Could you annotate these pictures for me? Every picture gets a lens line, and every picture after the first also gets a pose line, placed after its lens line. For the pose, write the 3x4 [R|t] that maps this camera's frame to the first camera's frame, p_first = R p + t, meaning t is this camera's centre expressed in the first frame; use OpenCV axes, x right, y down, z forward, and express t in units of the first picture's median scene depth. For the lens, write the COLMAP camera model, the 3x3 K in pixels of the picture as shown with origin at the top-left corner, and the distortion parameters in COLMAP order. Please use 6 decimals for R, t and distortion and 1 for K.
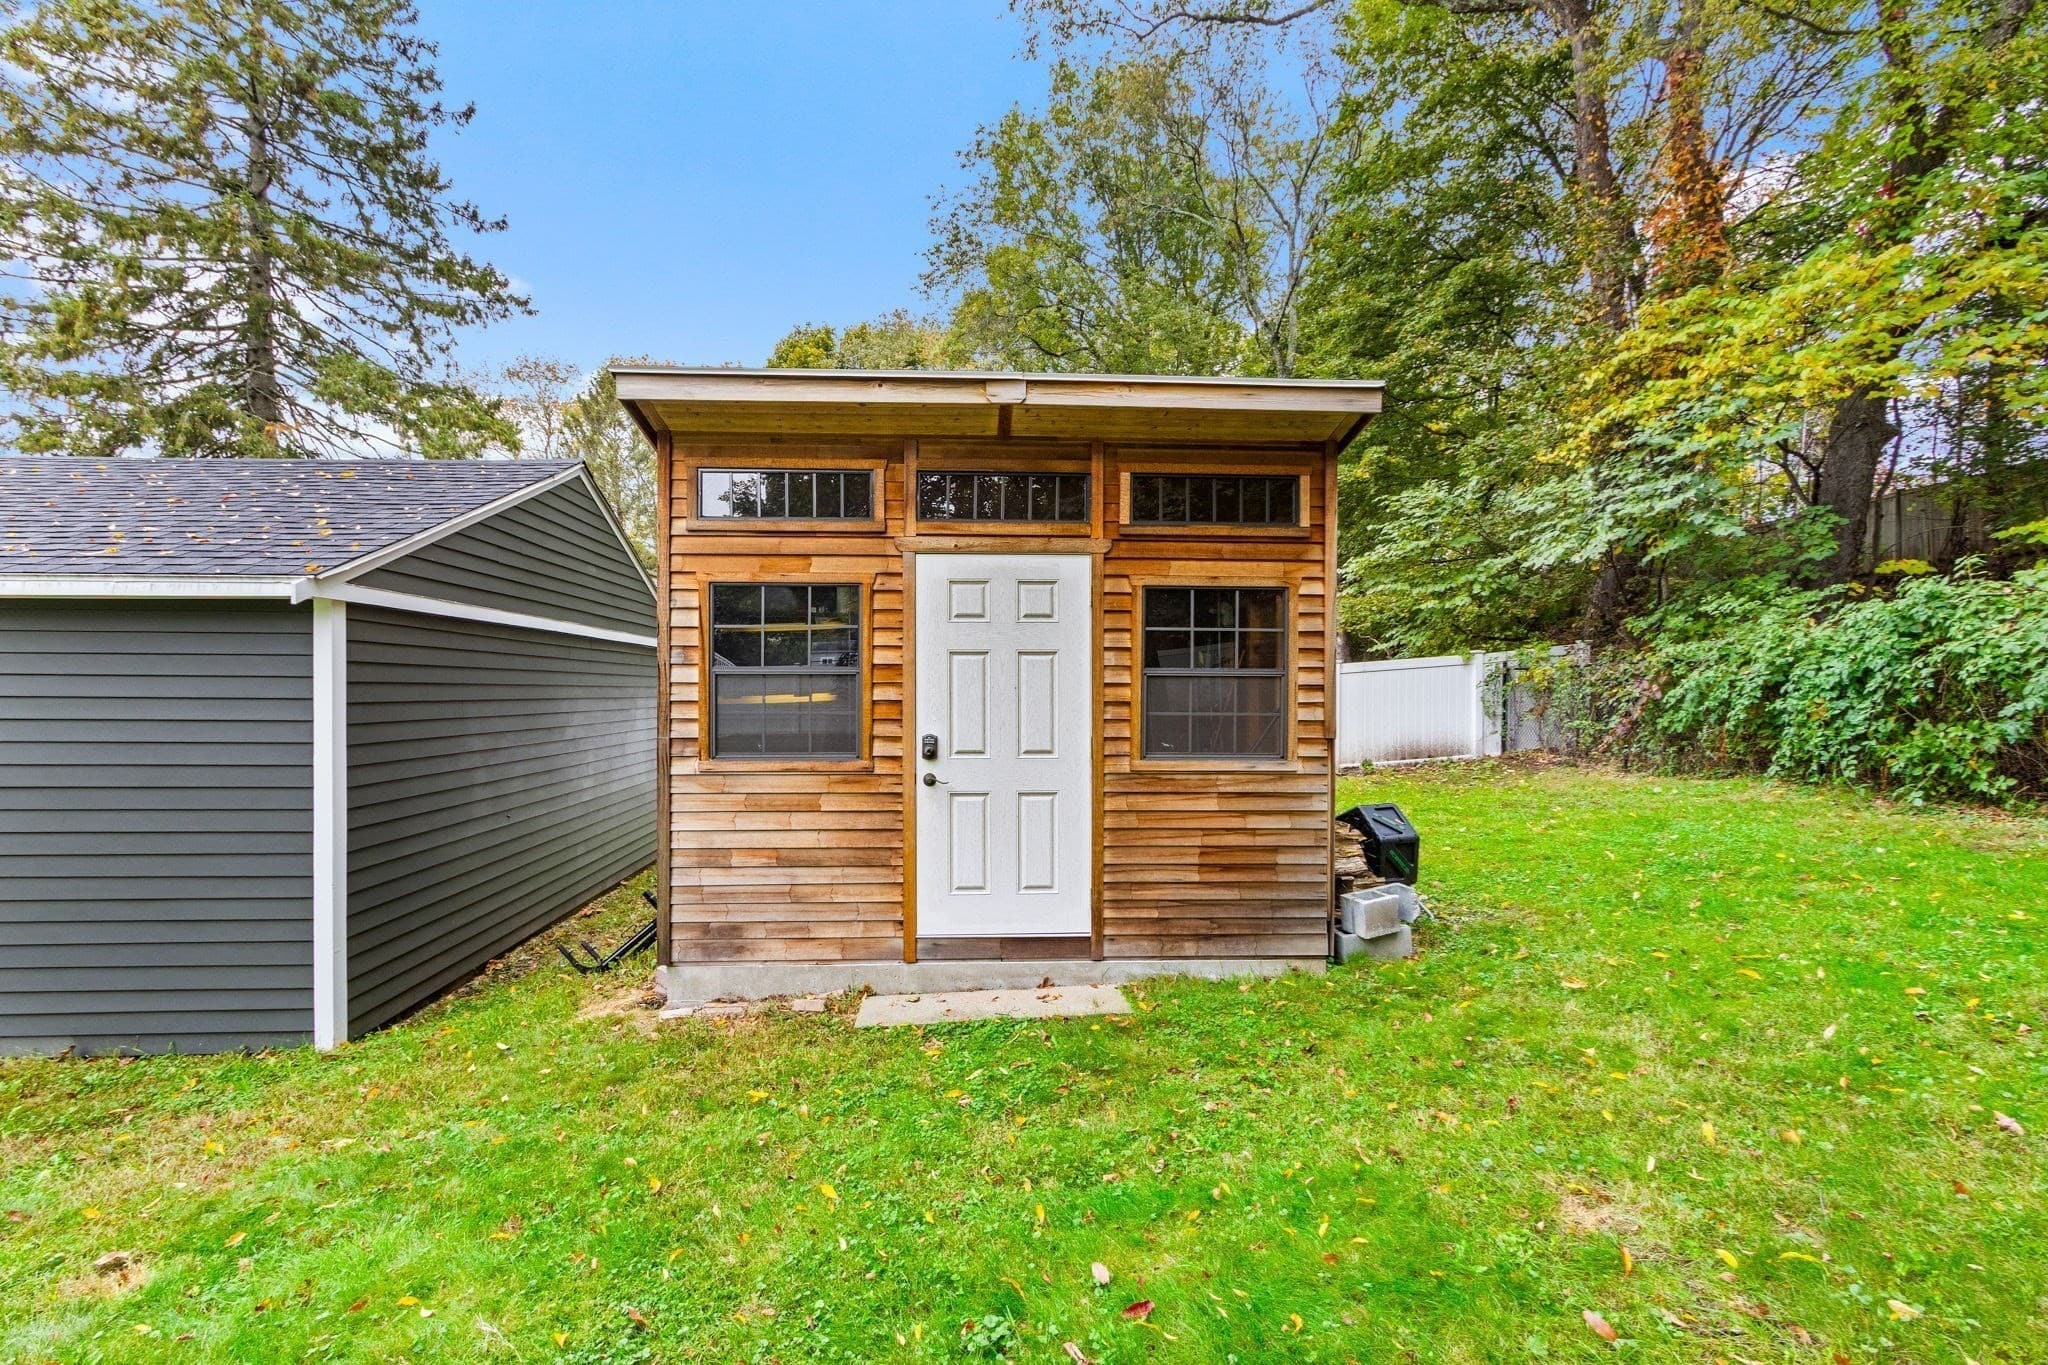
lens RADIAL K [[921.6, 0, 1024.0], [0, 921.6, 682.5], [0, 0, 1]] dist [0.002556, 0.000360]
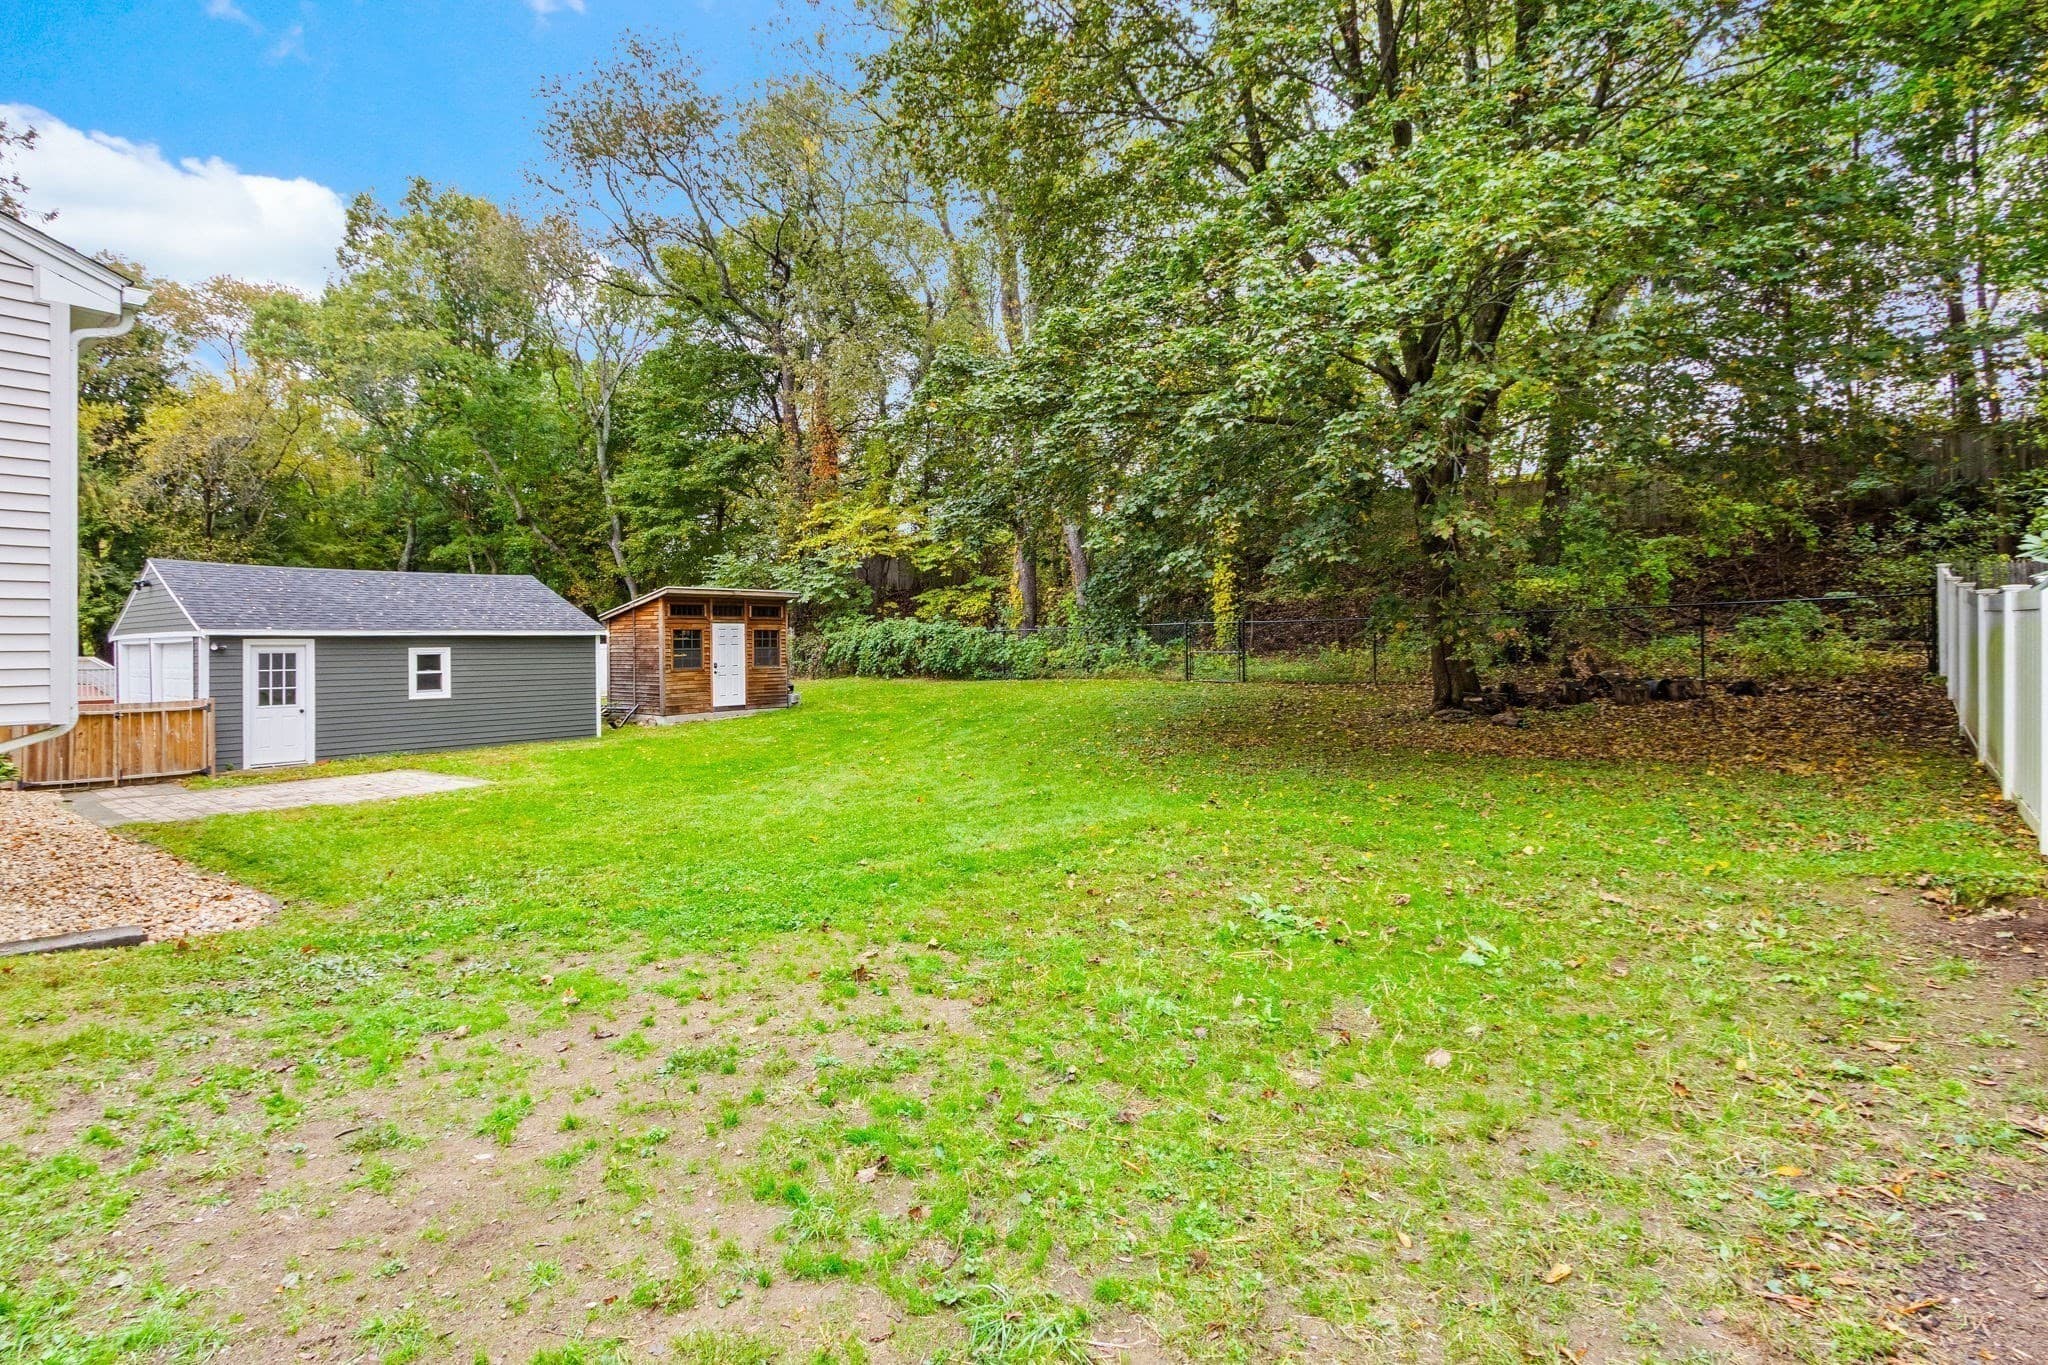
lens RADIAL K [[954.2, 0, 1018.6], [0, 954.2, 632.3], [0, 0, 1]] dist [0.000602, -0.000098]
pose [[0.655977, -0.004904, 0.754765, -1.628273], [0.012507, 0.999912, -0.004373, -0.032934], [-0.754677, 0.012308, 0.655981, -1.971382]]
